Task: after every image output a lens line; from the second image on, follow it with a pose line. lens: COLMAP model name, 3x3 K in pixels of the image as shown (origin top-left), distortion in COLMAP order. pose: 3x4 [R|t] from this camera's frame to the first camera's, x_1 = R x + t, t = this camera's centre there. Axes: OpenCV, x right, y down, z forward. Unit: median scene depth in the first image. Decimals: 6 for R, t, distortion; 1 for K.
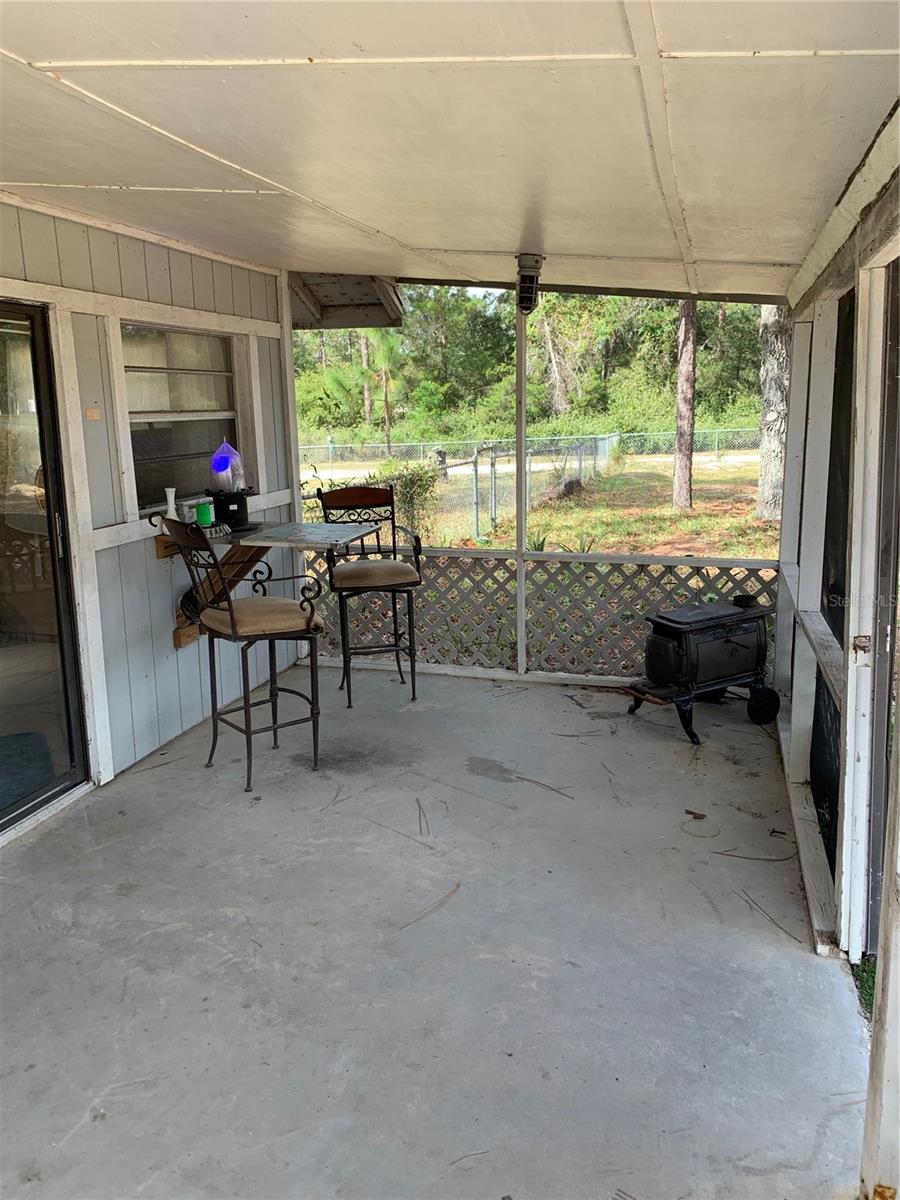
lens RADIAL K [[917.9, 0, 450.0], [0, 917.9, 600.0], [0, 0, 1]] dist [0.093041, -0.149829]
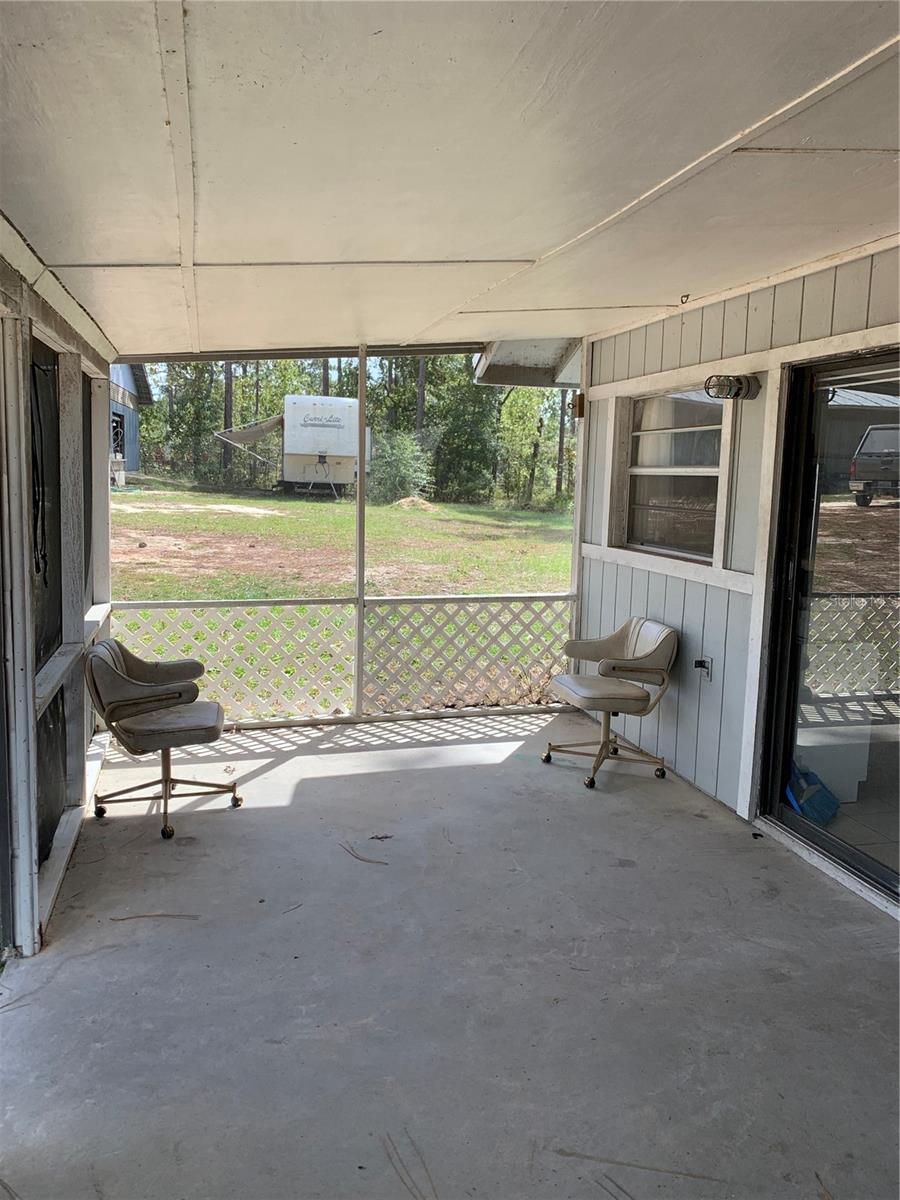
lens RADIAL K [[917.9, 0, 450.0], [0, 917.9, 600.0], [0, 0, 1]] dist [0.093041, -0.149829]
pose [[-0.864996, 0.062204, -0.497908, 0.413062], [-0.113733, 0.942156, 0.315288, -0.329852], [0.488719, 0.329352, -0.807887, 1.685583]]
